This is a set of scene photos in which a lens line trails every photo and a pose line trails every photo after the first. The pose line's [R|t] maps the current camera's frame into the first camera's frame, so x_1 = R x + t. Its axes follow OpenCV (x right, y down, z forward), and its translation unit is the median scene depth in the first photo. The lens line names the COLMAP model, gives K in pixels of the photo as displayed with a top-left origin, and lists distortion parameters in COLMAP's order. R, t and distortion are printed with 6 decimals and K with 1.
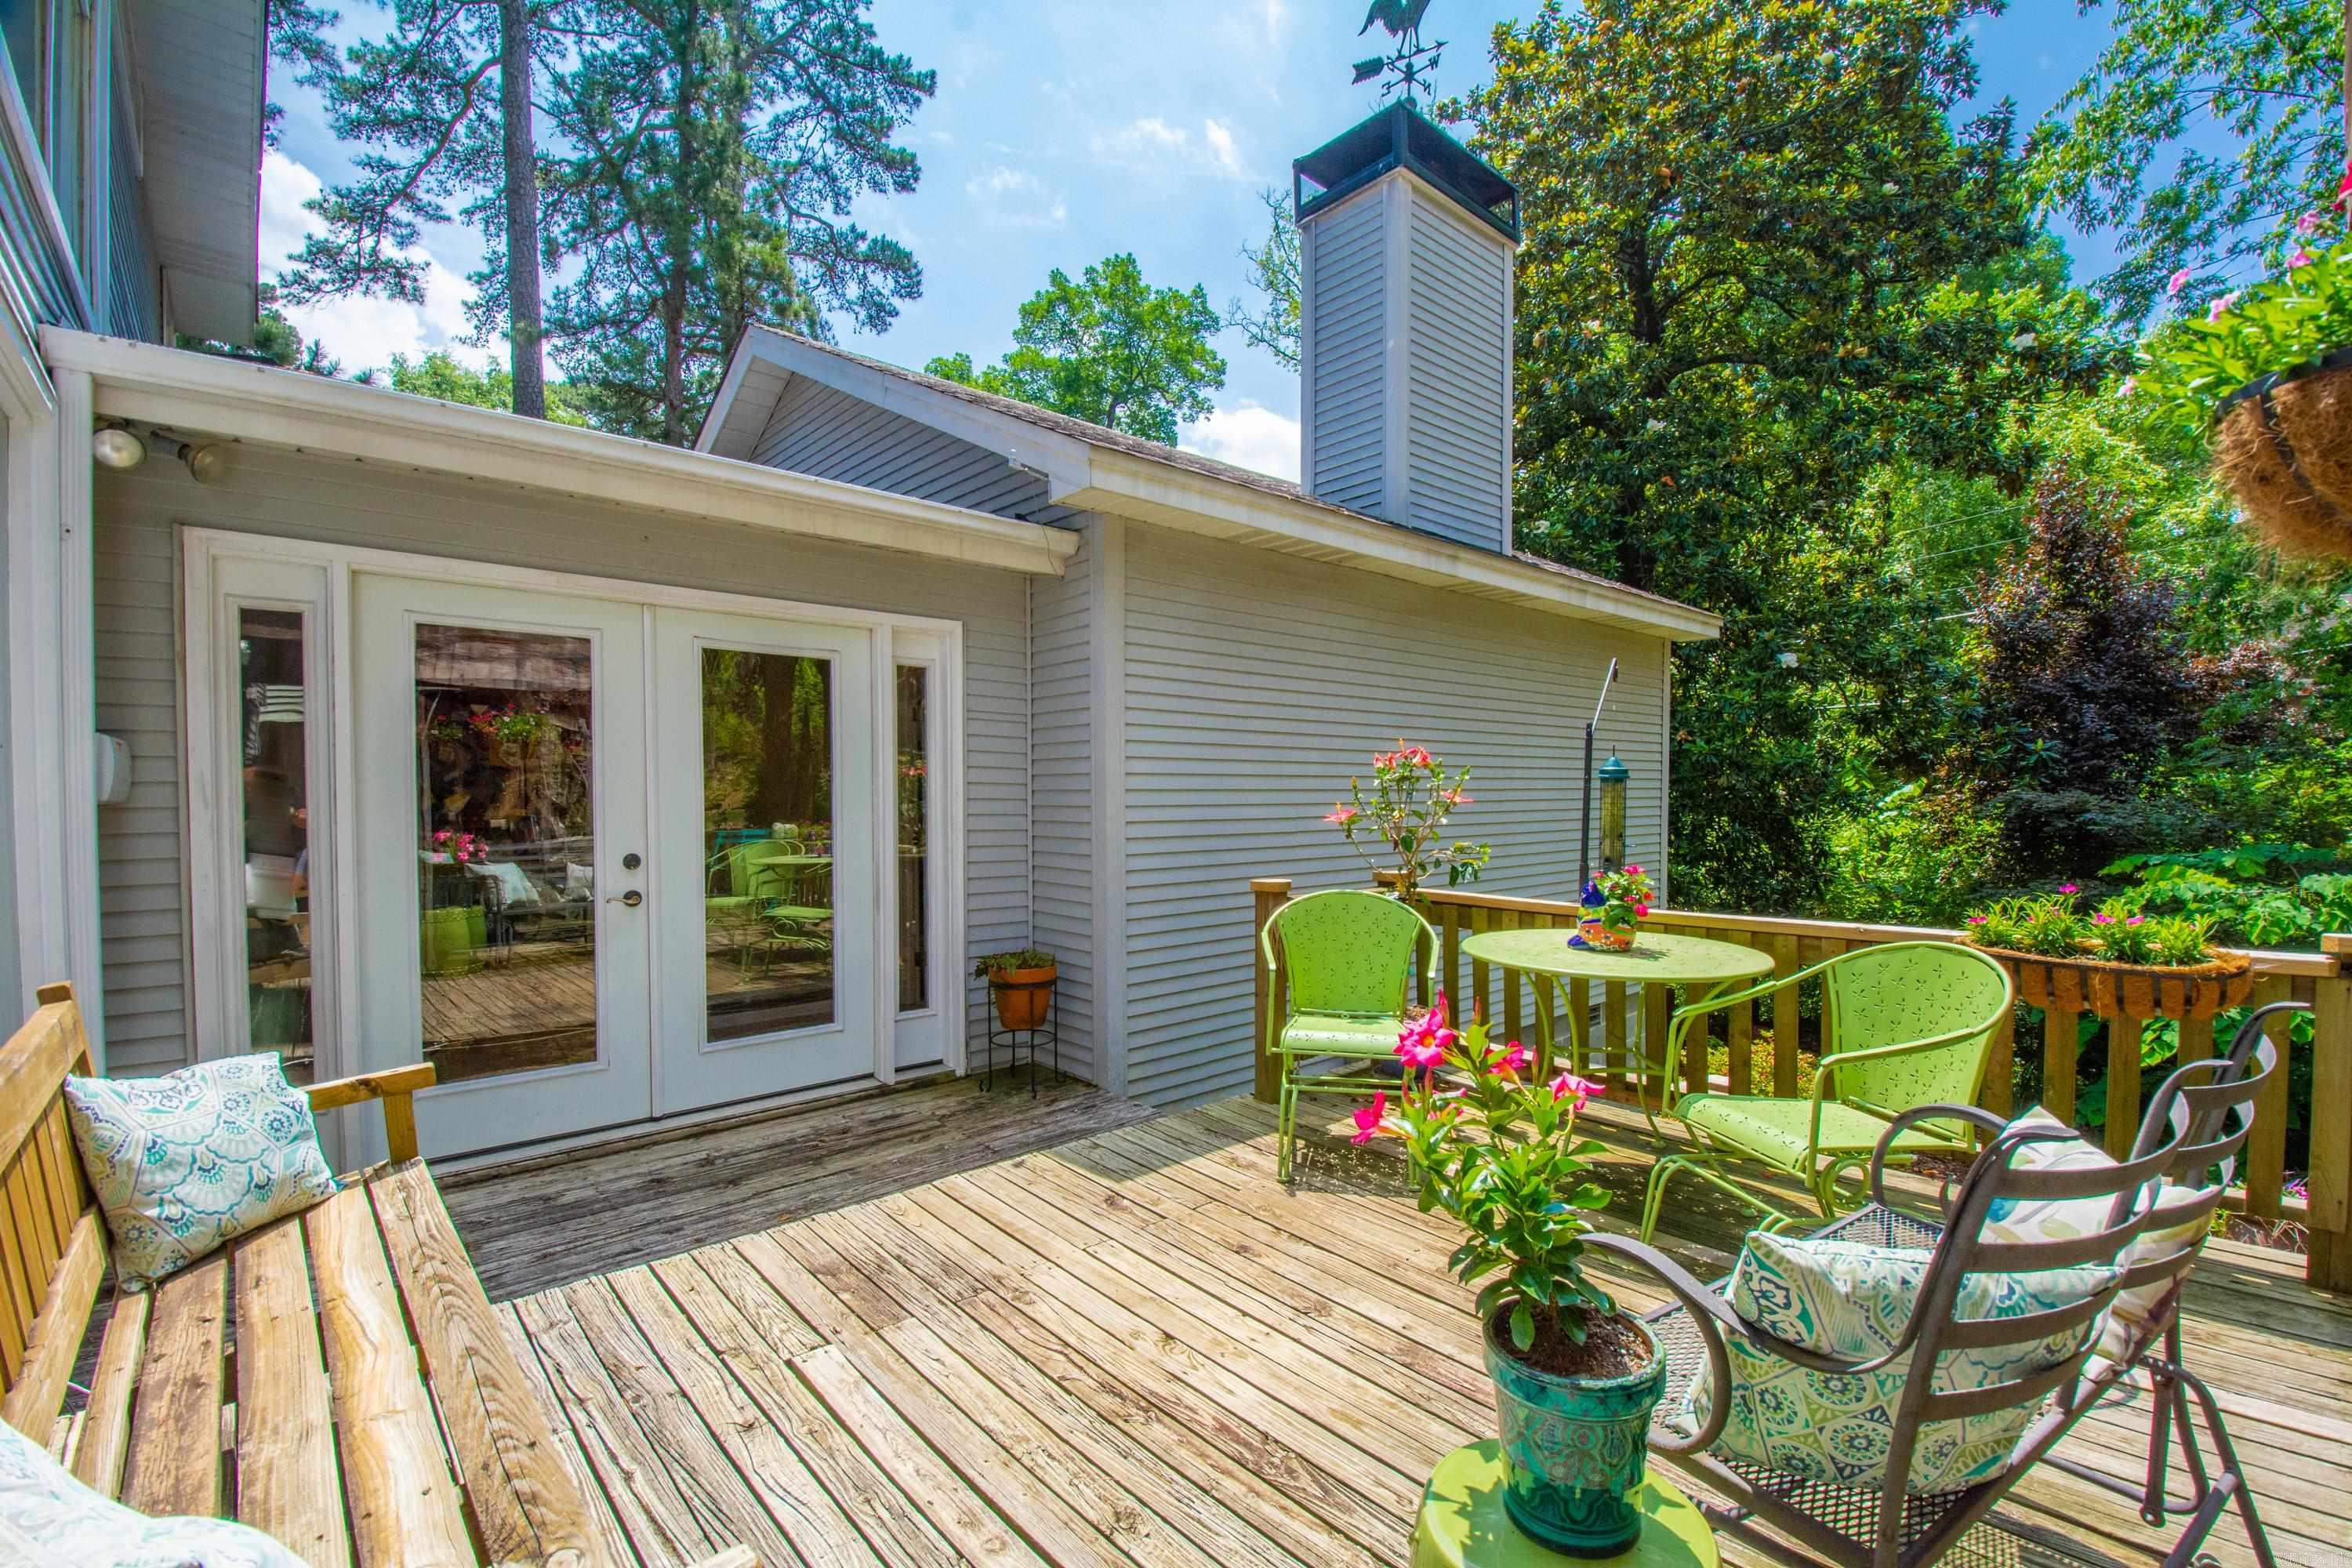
lens RADIAL K [[1033.5, 0, 1177.2], [0, 1033.5, 817.5], [0, 0, 1]] dist [-0.019121, -0.000592]
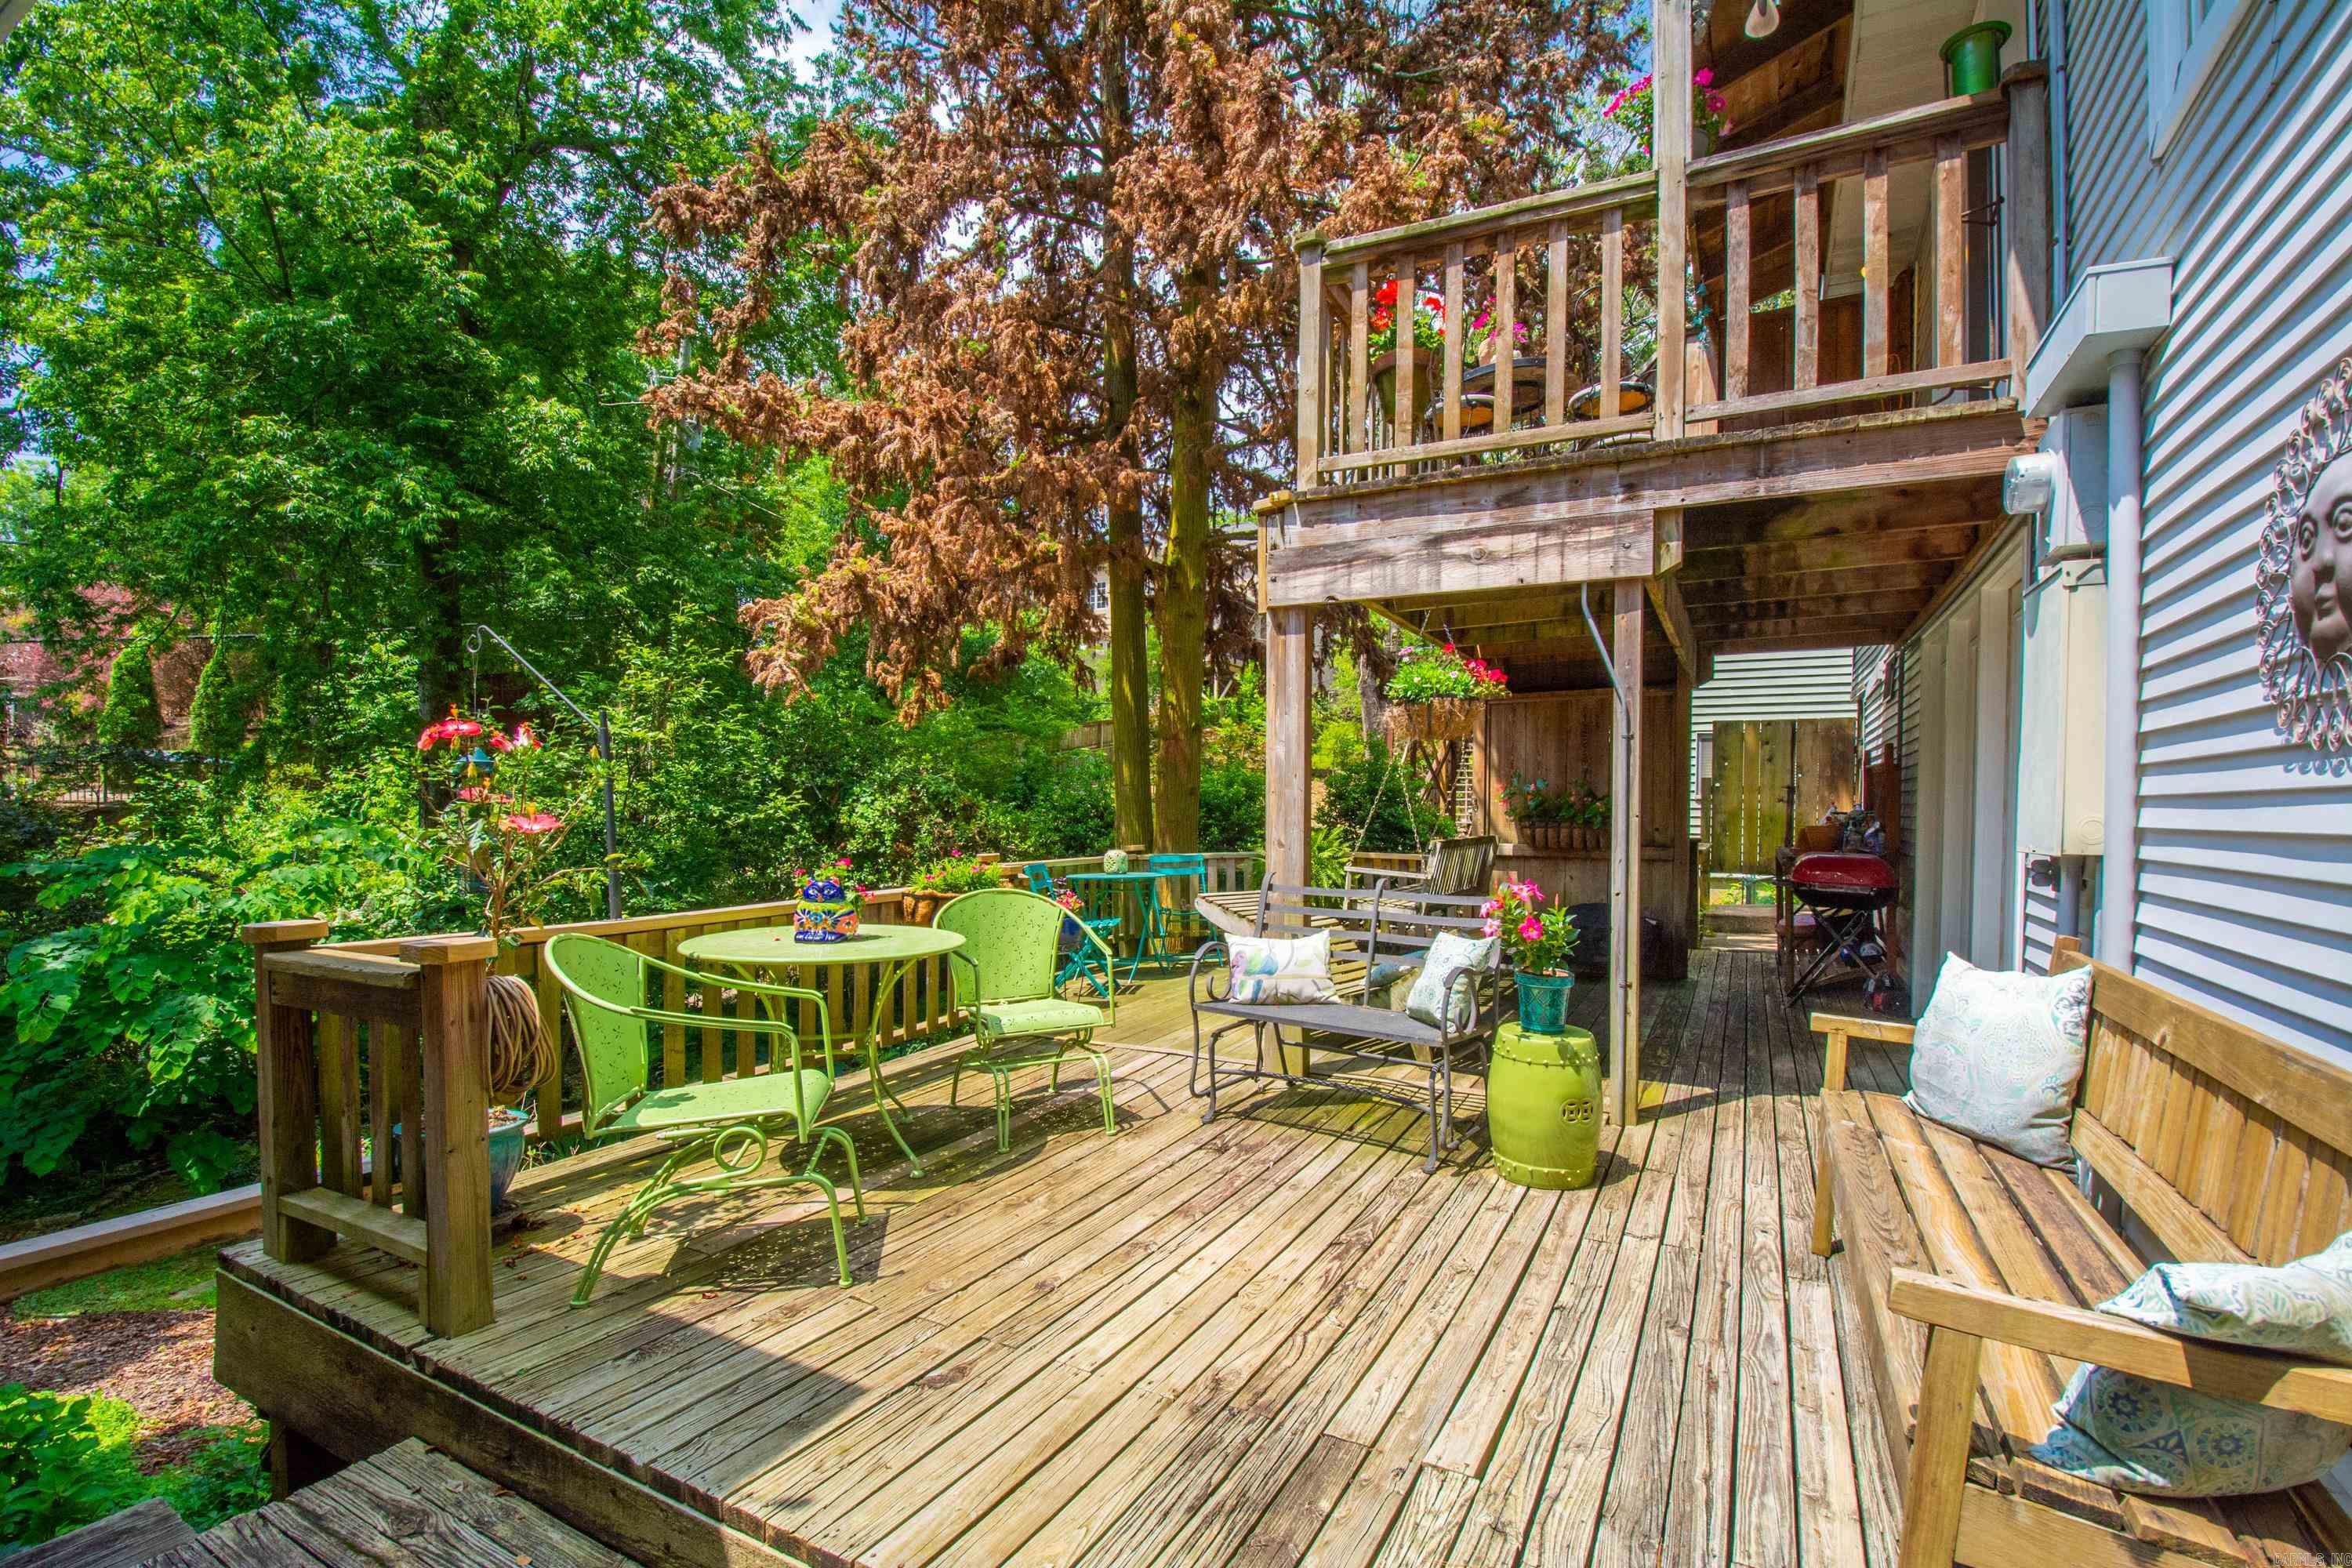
lens RADIAL K [[1033.5, 0, 1177.2], [0, 1033.5, 817.5], [0, 0, 1]] dist [-0.019121, -0.000592]
pose [[-0.320752, -0.016927, 0.947012, -0.654013], [0.023731, 0.999383, 0.025900, -0.023112], [-0.946866, 0.030781, -0.320152, 0.894711]]
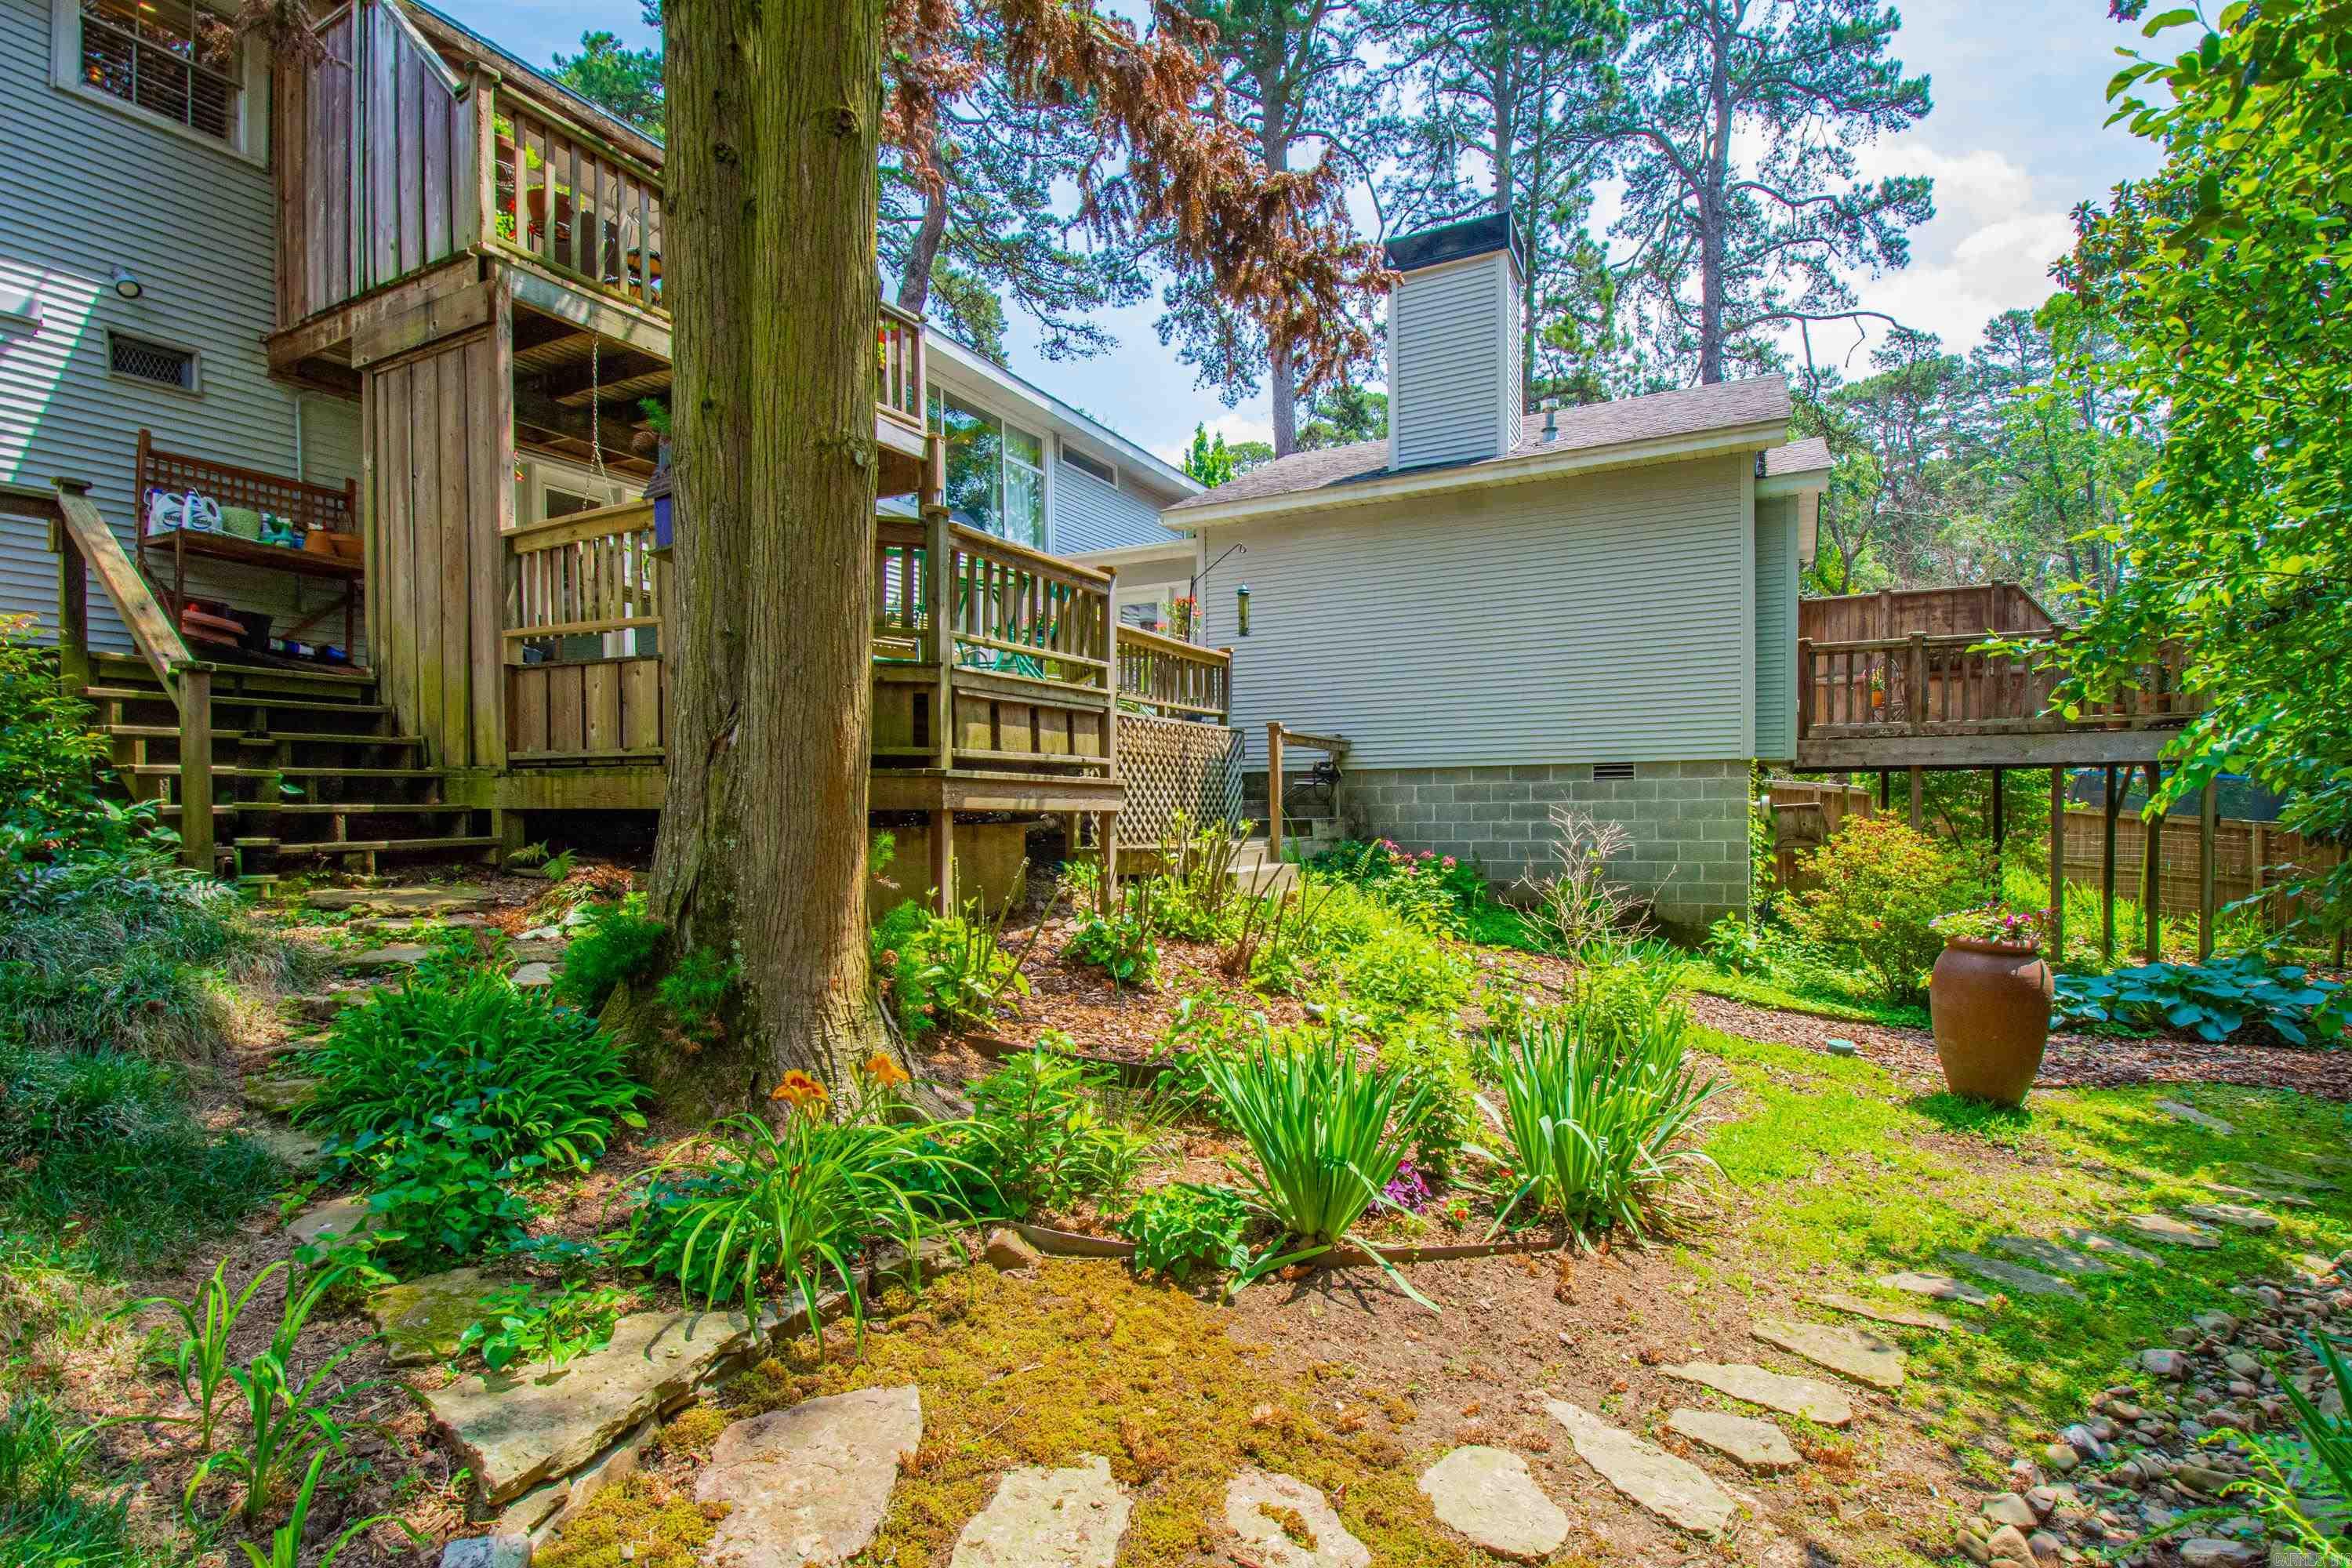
lens RADIAL K [[1098.6, 0, 1227.2], [0, 1098.6, 828.5], [0, 0, 1]] dist [0.001483, -0.000036]
pose [[0.369117, 0.011540, -0.929311, 3.143882], [-0.023967, 0.999709, 0.002895, 0.547700], [0.929074, 0.021204, 0.369286, 0.082408]]
